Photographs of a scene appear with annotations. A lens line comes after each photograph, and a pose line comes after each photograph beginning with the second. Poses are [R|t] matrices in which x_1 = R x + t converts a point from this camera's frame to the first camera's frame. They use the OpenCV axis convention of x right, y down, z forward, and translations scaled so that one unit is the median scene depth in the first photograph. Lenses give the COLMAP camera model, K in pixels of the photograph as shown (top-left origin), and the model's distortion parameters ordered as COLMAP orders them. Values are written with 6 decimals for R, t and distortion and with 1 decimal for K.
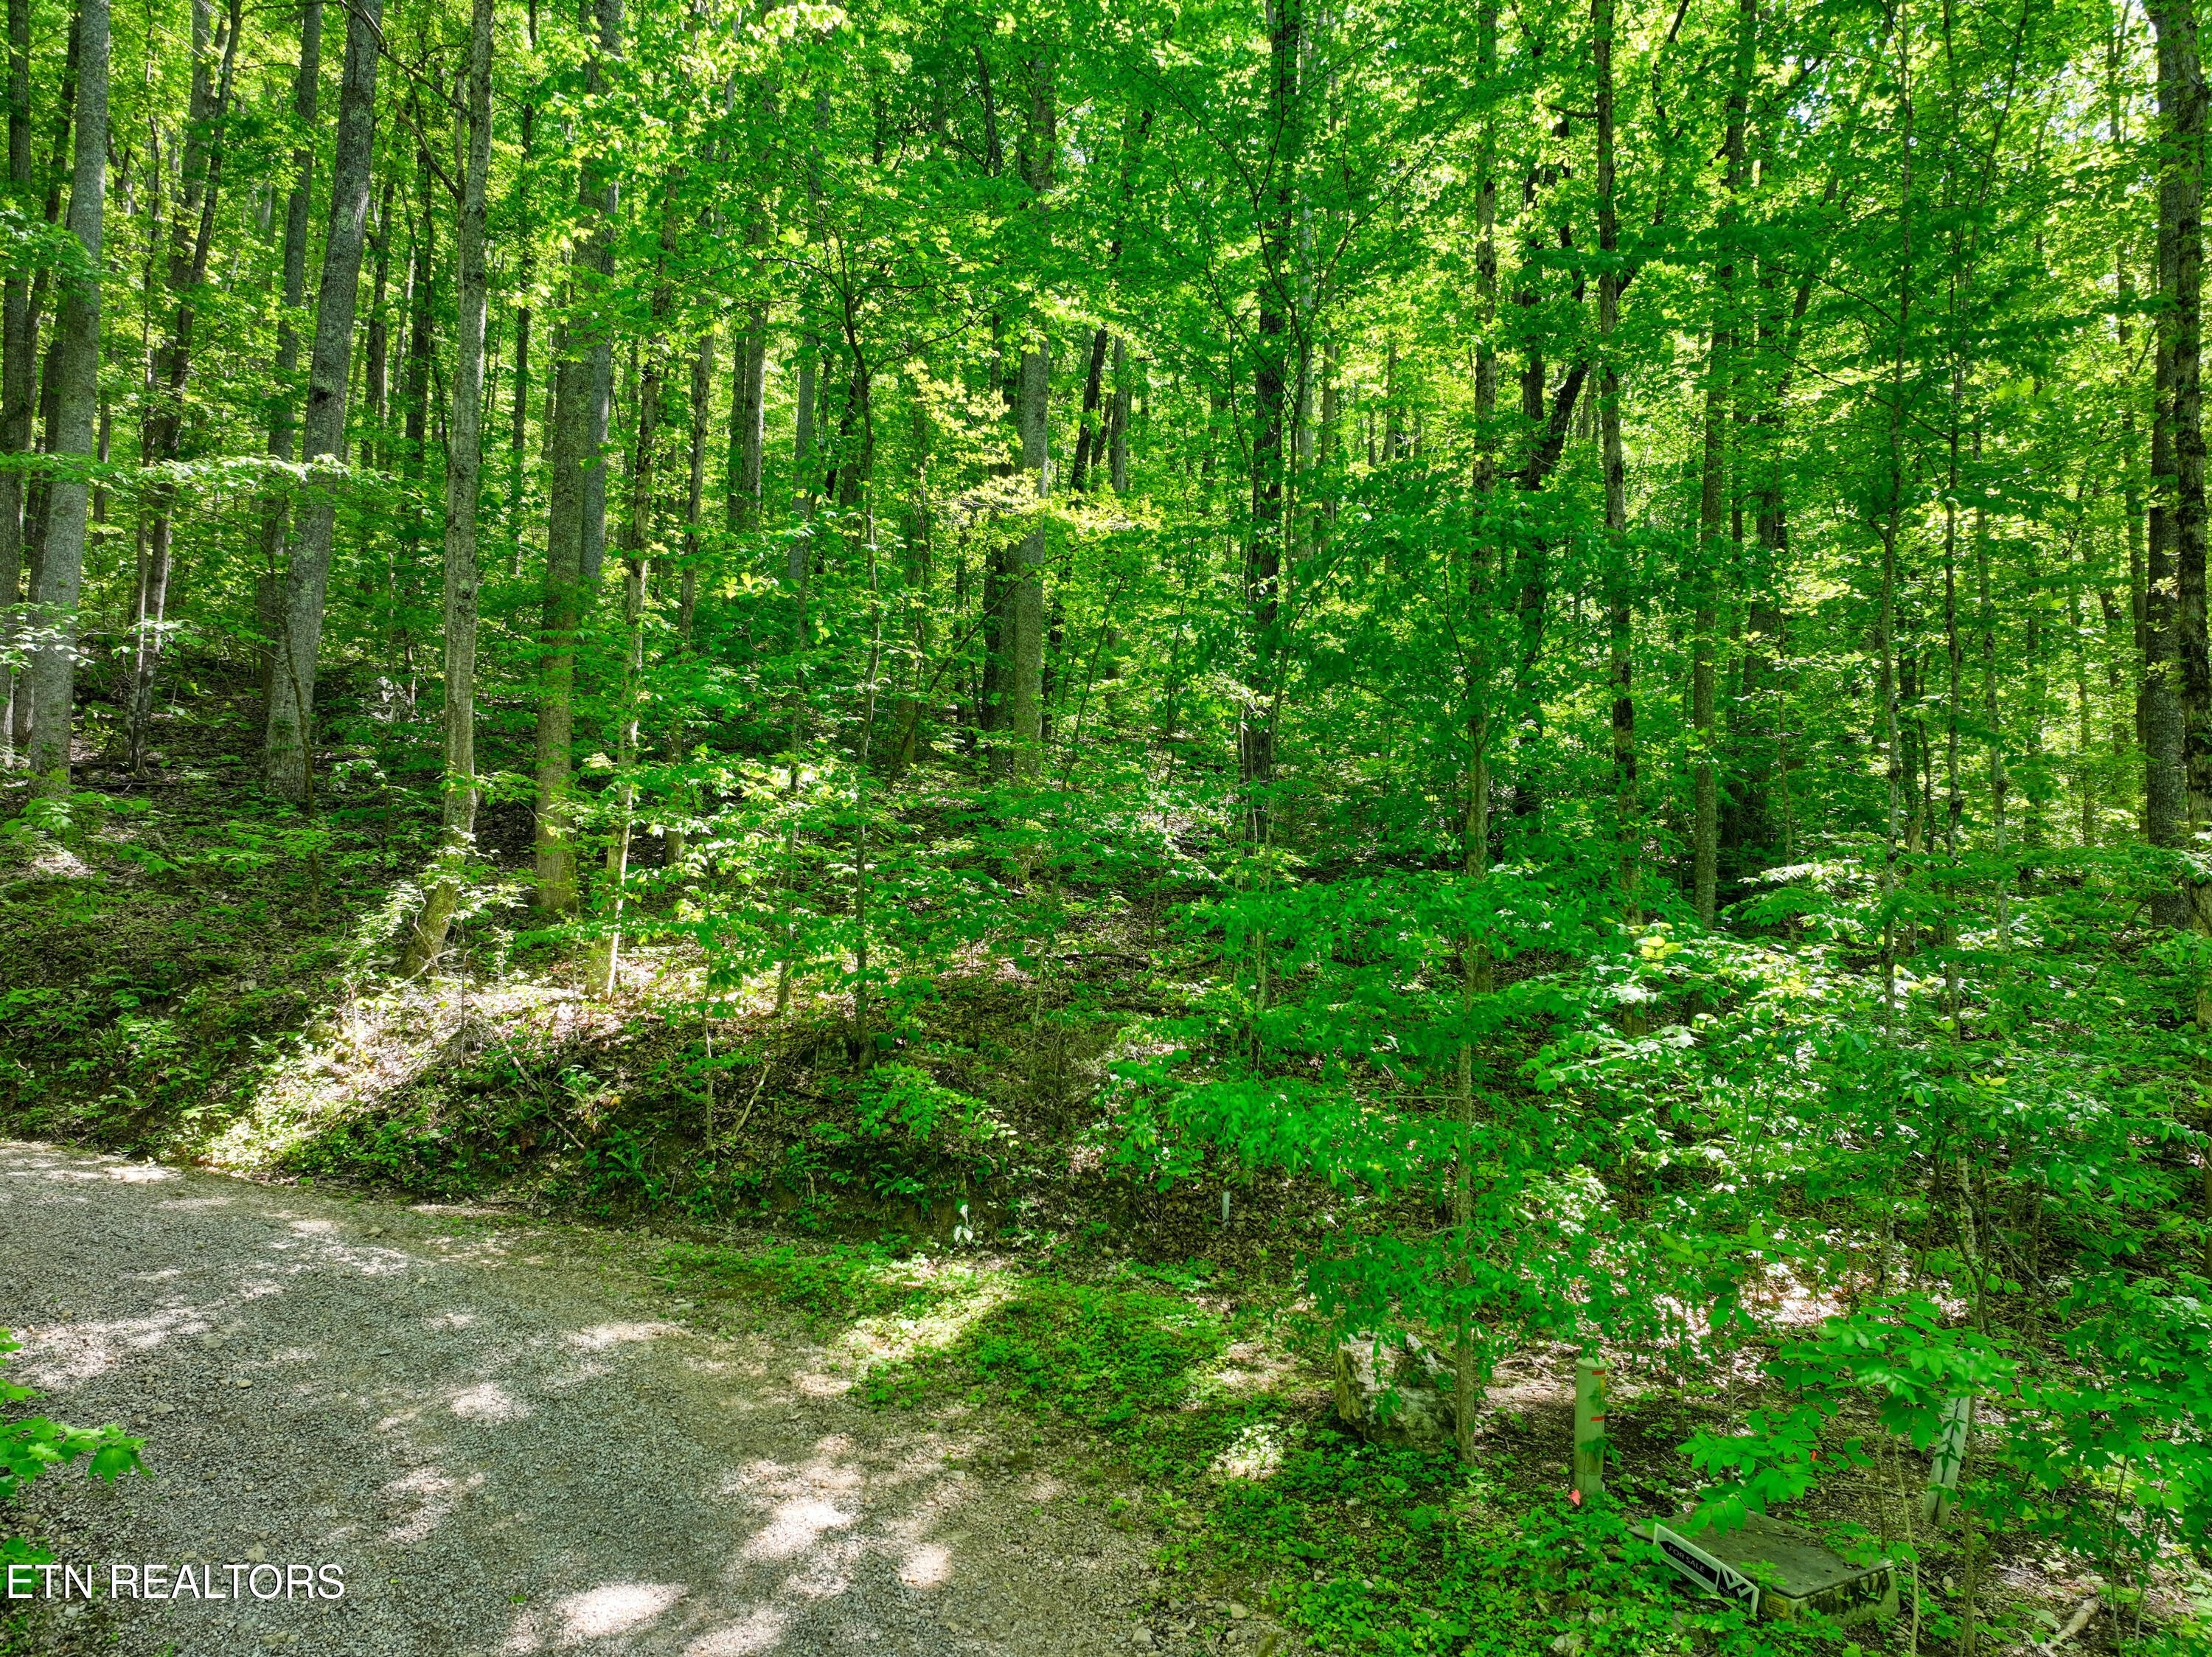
lens RADIAL K [[1557.2, 0, 1107.0], [0, 1557.2, 817.4], [0, 0, 1]] dist [0.008285, 0.007792]
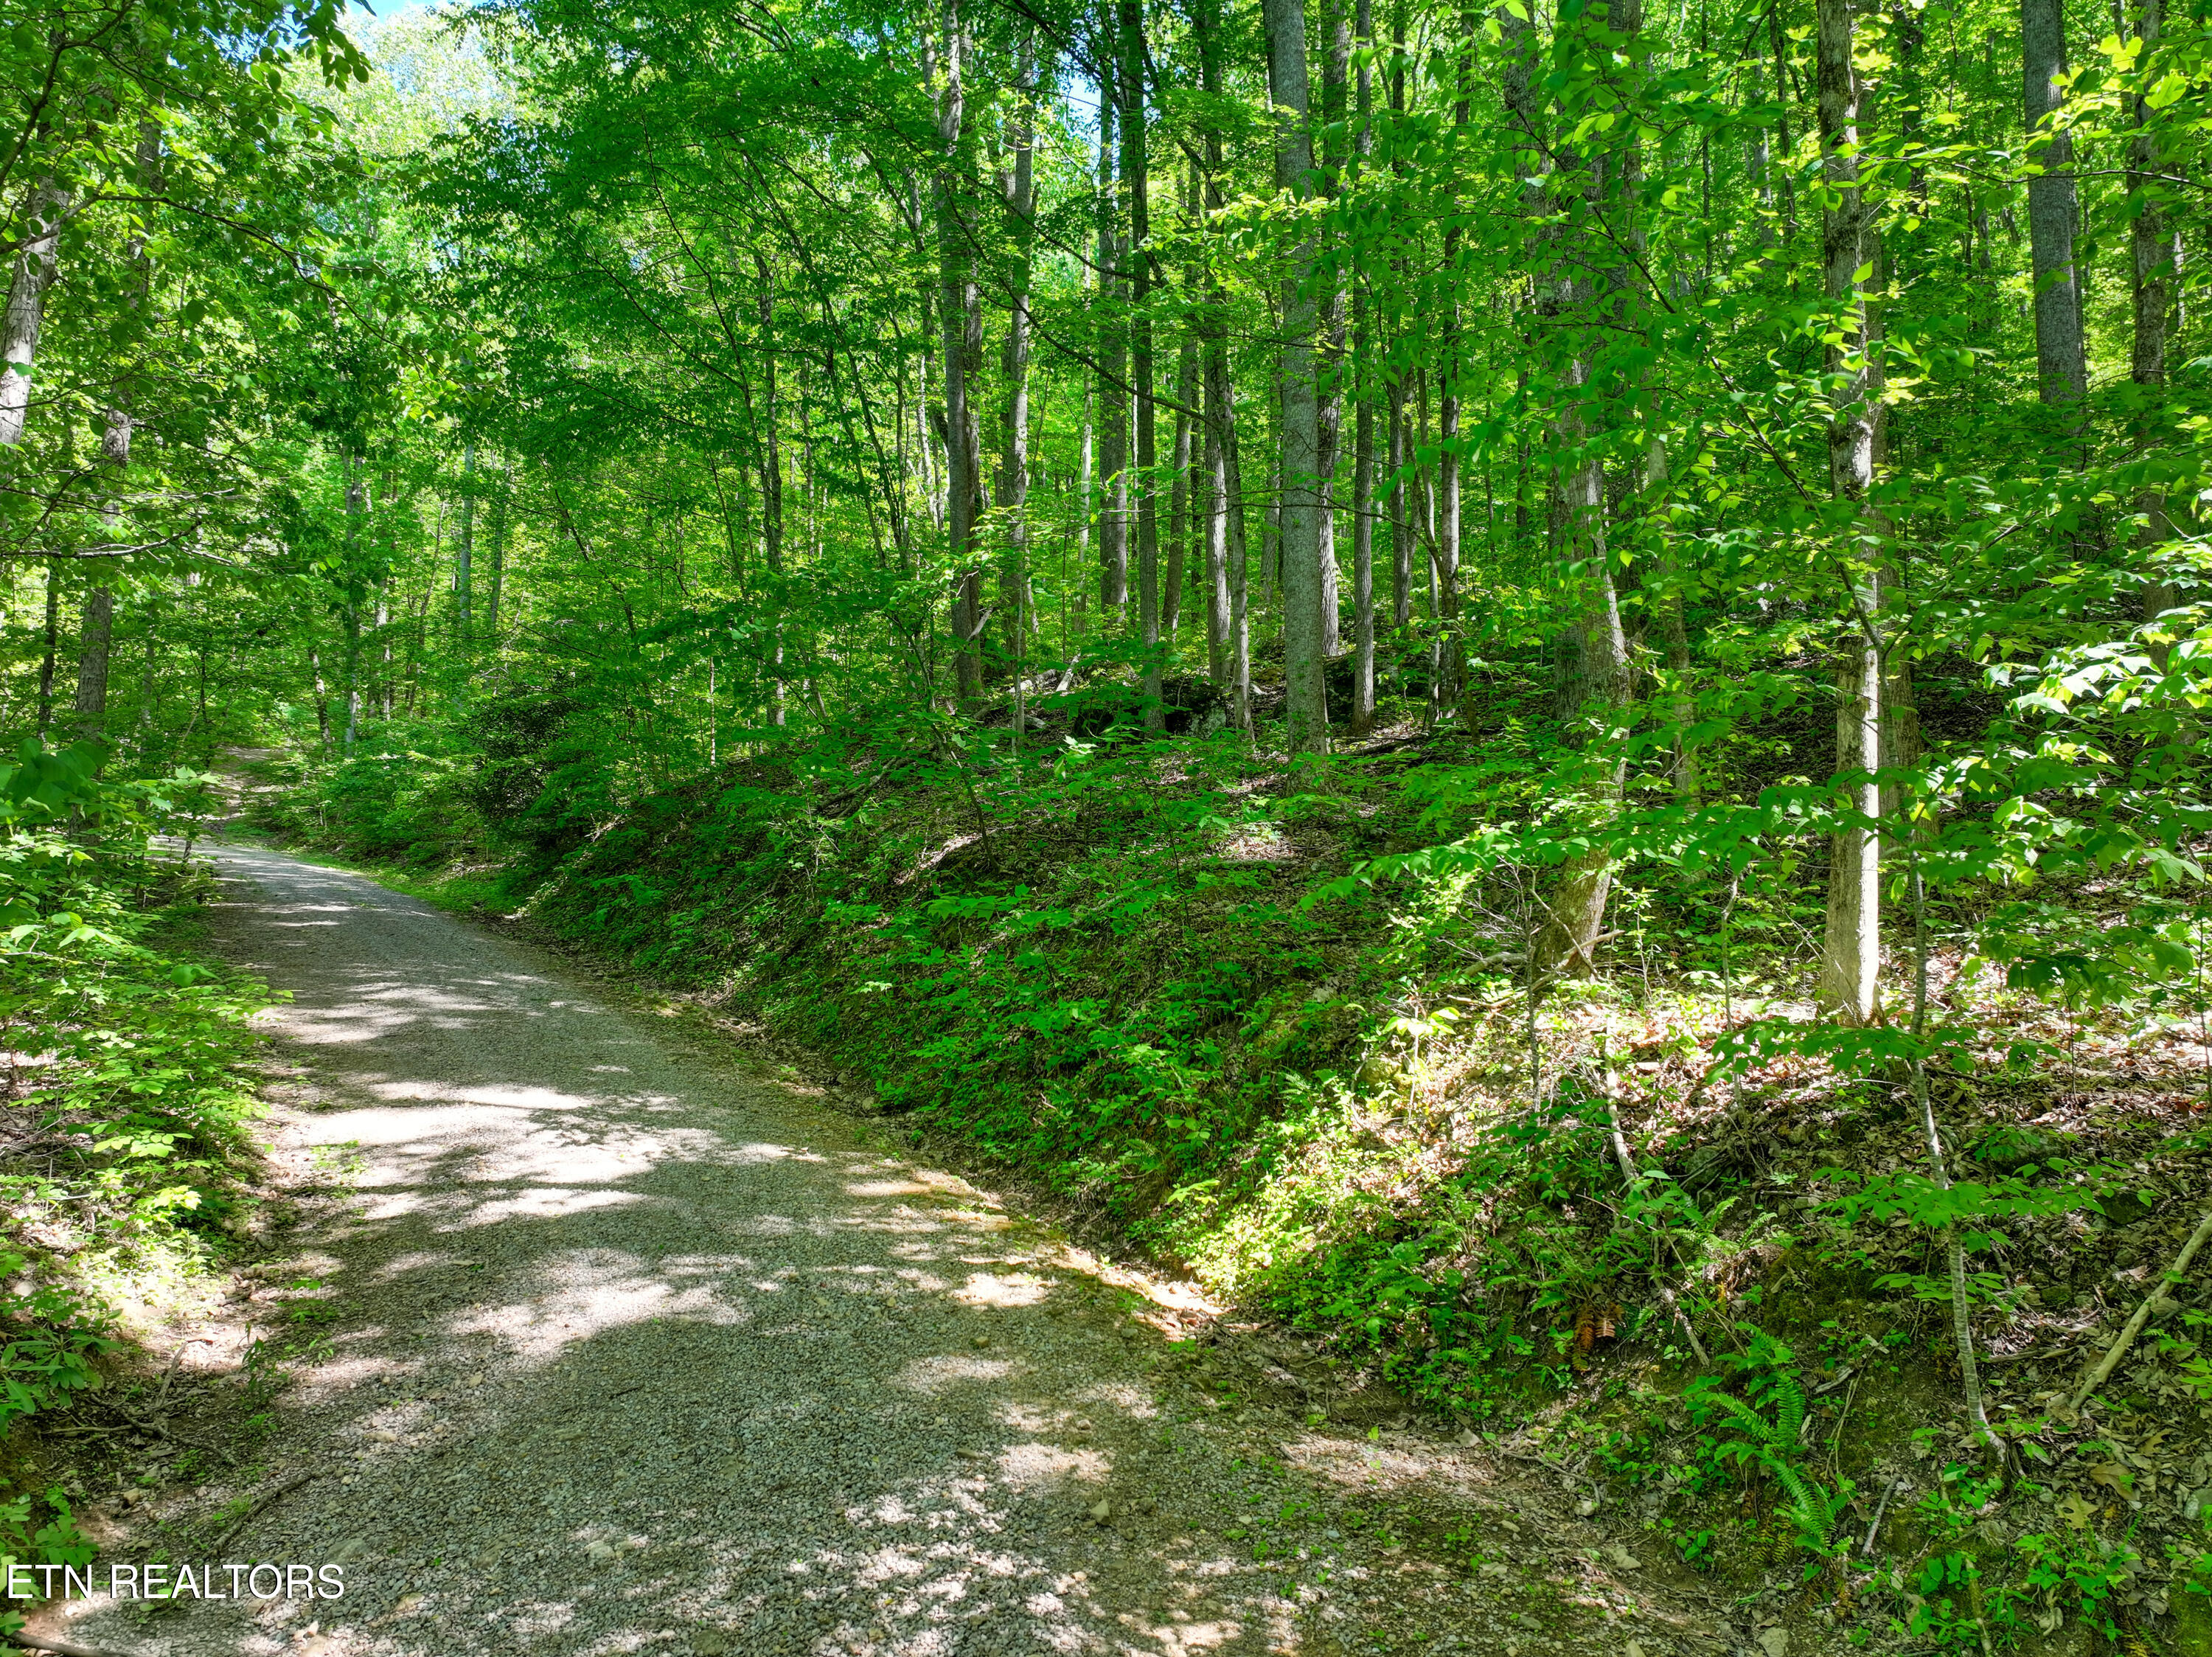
lens RADIAL K [[1557.2, 0, 1103.4], [0, 1557.2, 819.0], [0, 0, 1]] dist [0.008285, 0.007792]
pose [[0.528865, -0.102746, -0.842464, -0.038177], [0.093455, 0.993659, -0.062518, 0.068210], [0.843545, -0.045669, 0.535113, 0.596179]]
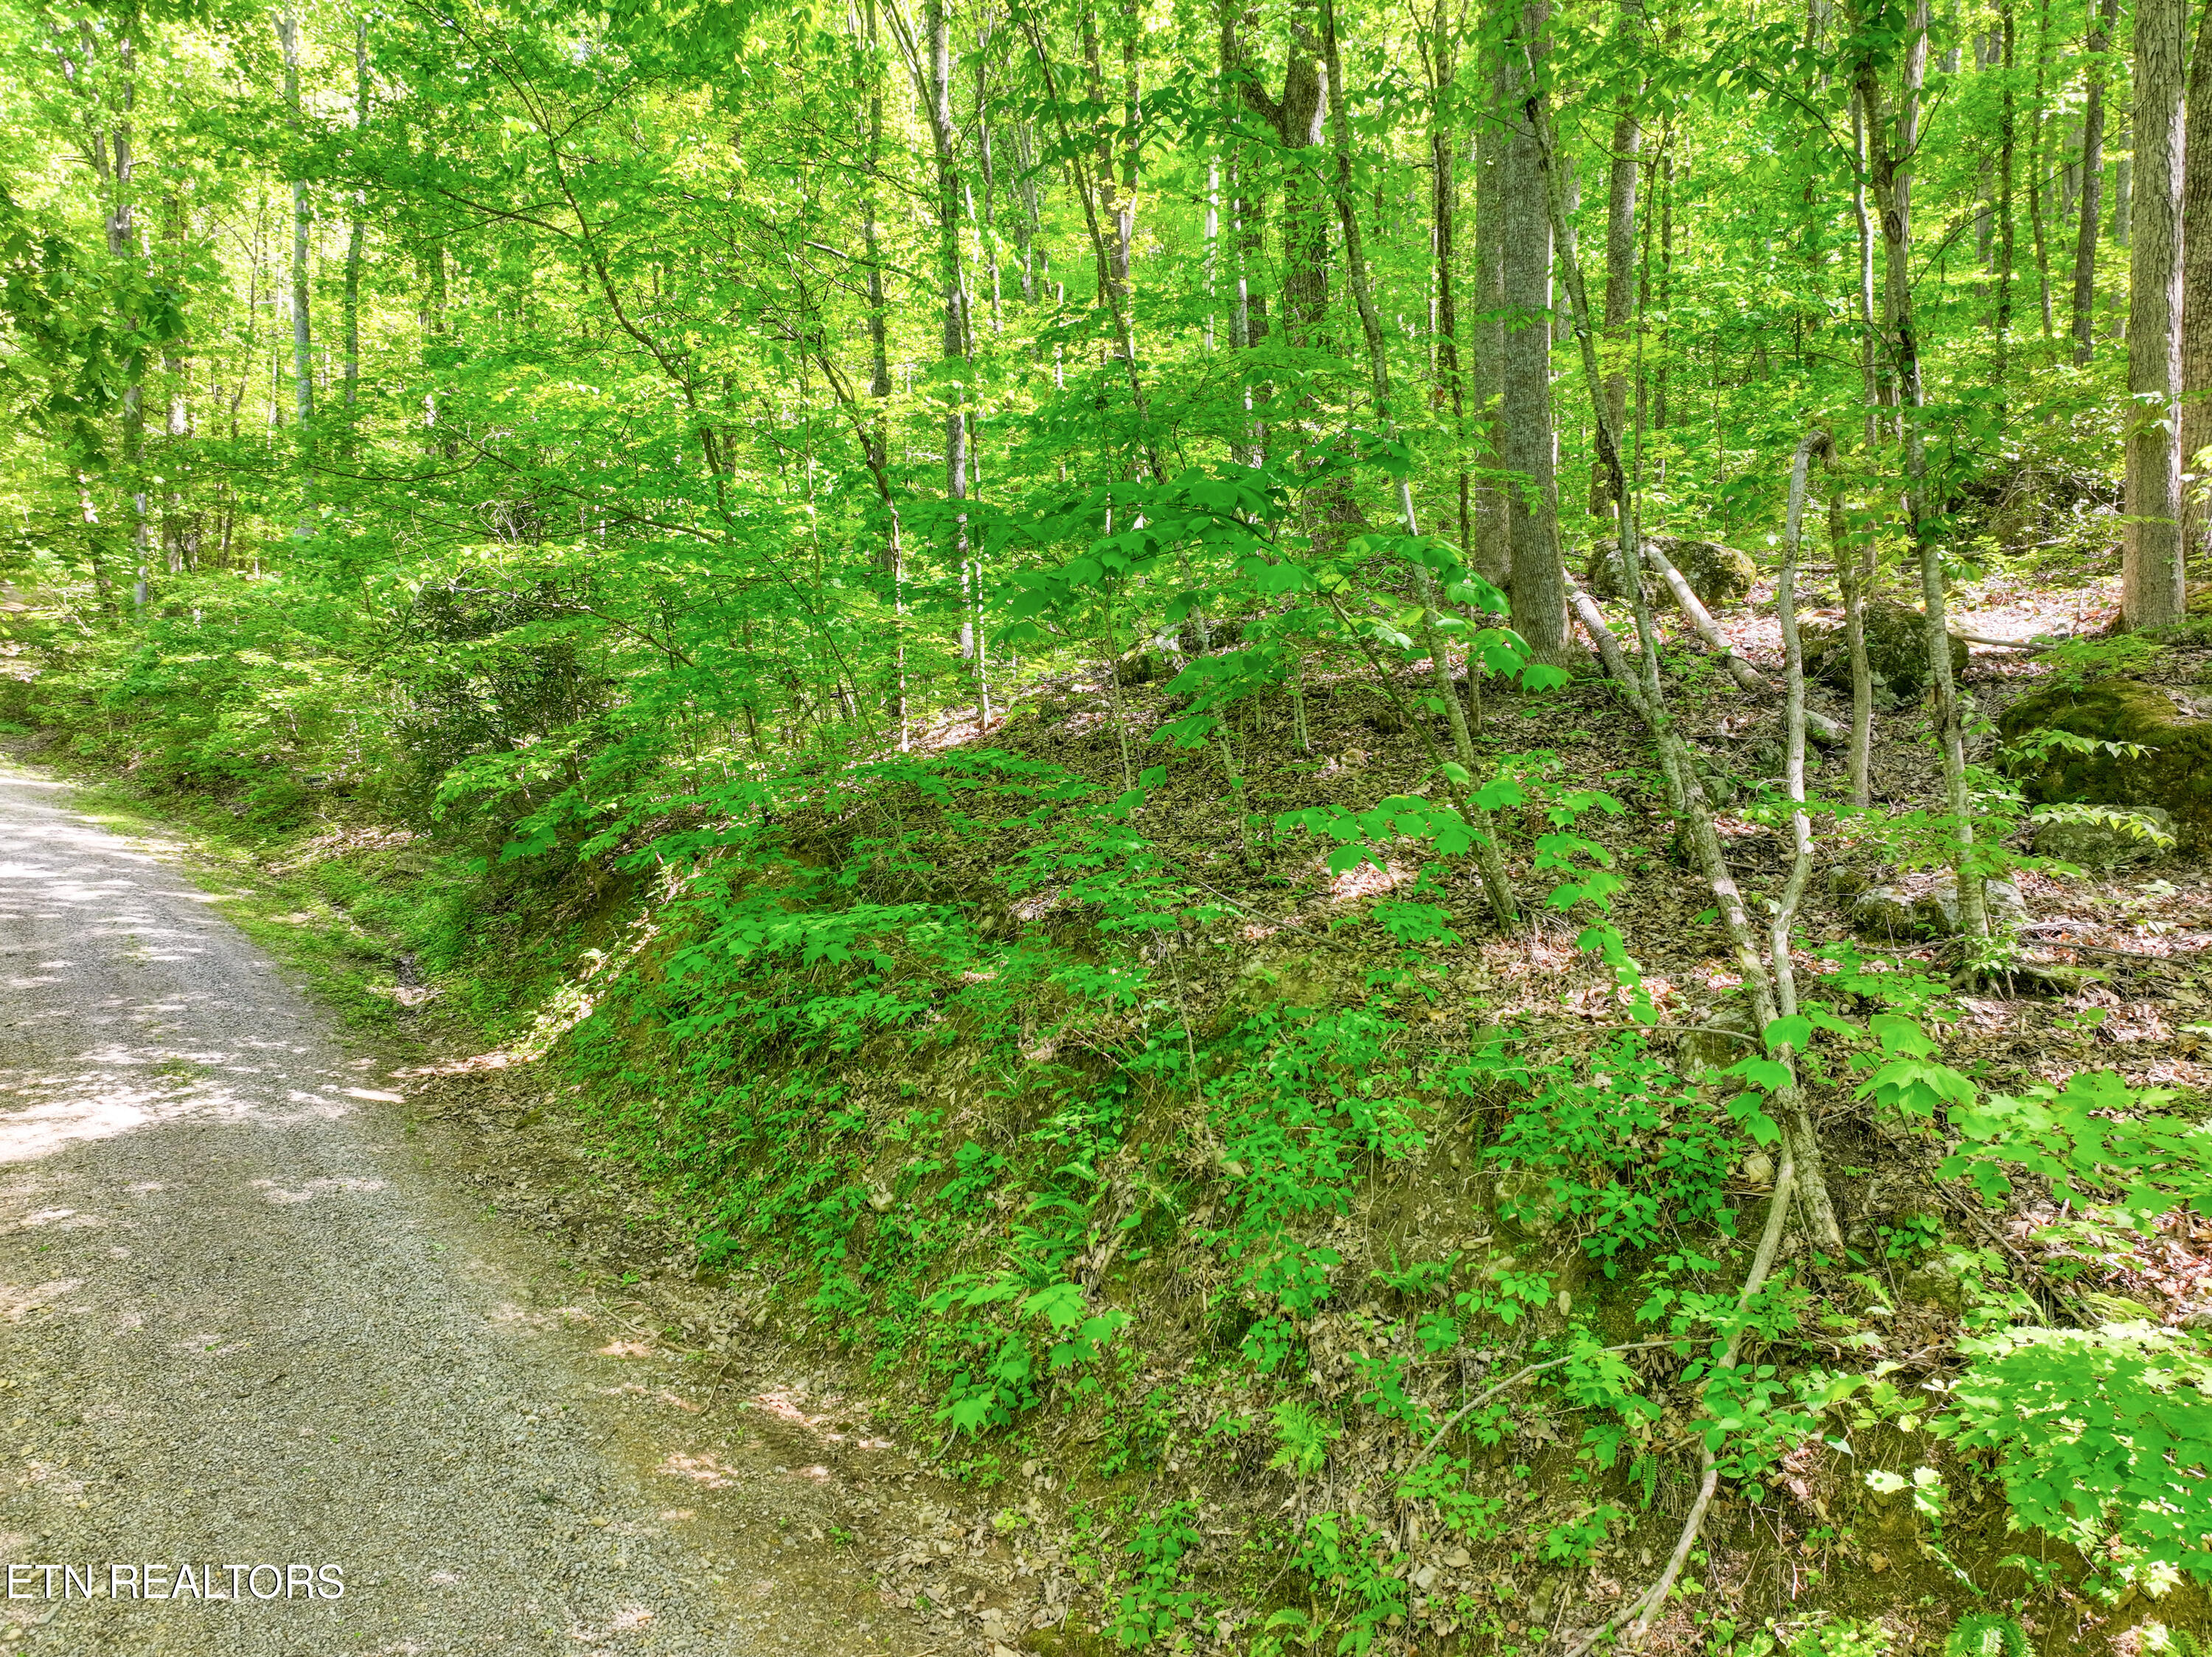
lens RADIAL K [[1557.2, 0, 1123.1], [0, 1557.2, 838.6], [0, 0, 1]] dist [0.008285, 0.007792]
pose [[0.613505, 0.004479, -0.789678, -1.060595], [0.086302, 0.993614, 0.072685, -0.169685], [0.784961, -0.112743, 0.609201, 0.735969]]
